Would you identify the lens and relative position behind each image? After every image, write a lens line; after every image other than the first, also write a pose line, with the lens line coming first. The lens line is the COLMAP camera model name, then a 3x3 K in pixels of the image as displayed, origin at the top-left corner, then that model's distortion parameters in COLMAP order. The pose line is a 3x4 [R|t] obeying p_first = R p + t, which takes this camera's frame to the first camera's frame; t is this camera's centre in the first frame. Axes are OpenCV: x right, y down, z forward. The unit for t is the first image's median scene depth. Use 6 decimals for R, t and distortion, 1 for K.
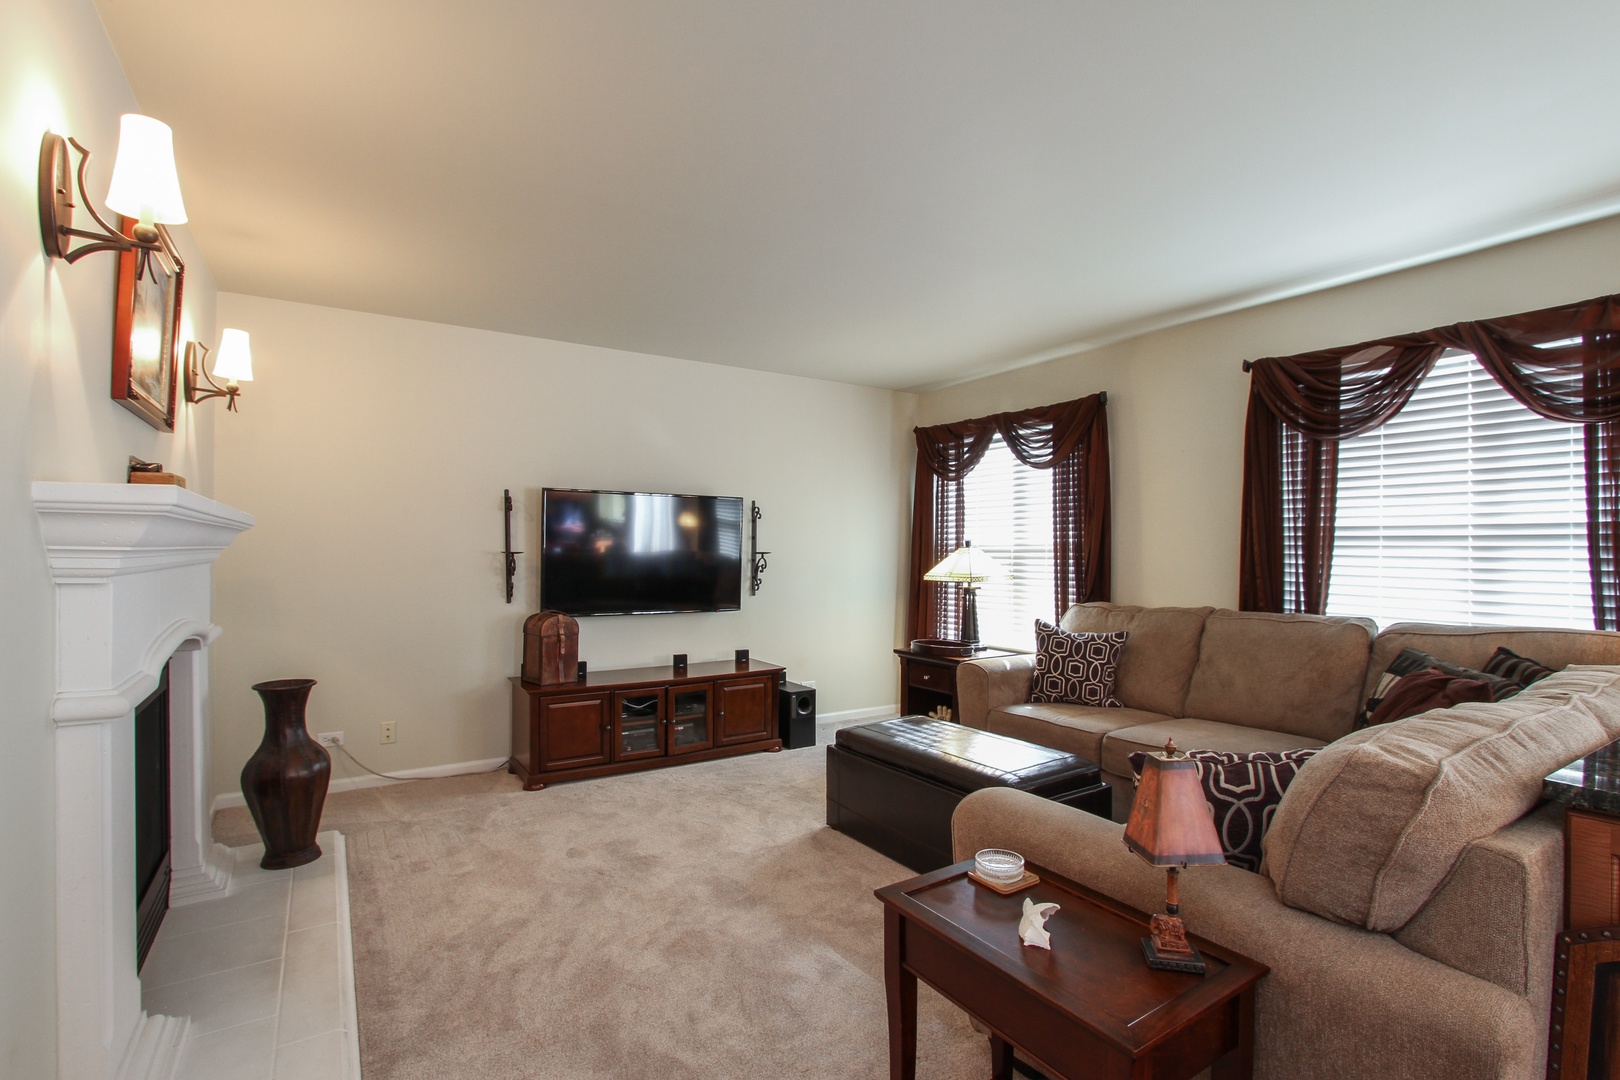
lens RADIAL K [[752.3, 0, 803.7], [0, 752.3, 533.0], [0, 0, 1]] dist [0.002178, -0.000655]
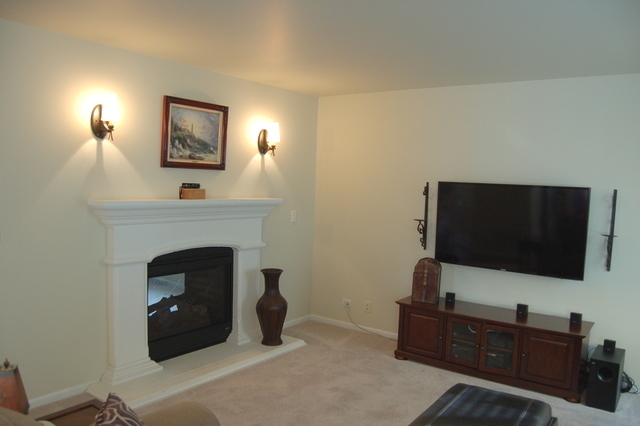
lens RADIAL K [[504.0, 0, 318.7], [0, 504.0, 213.8], [0, 0, 1]] dist [-0.050710, -0.000328]
pose [[0.370690, 0.067400, -0.926308, 0.680122], [-0.012757, 0.997639, 0.067485, -0.072475], [0.928669, -0.013199, 0.370674, 0.447265]]
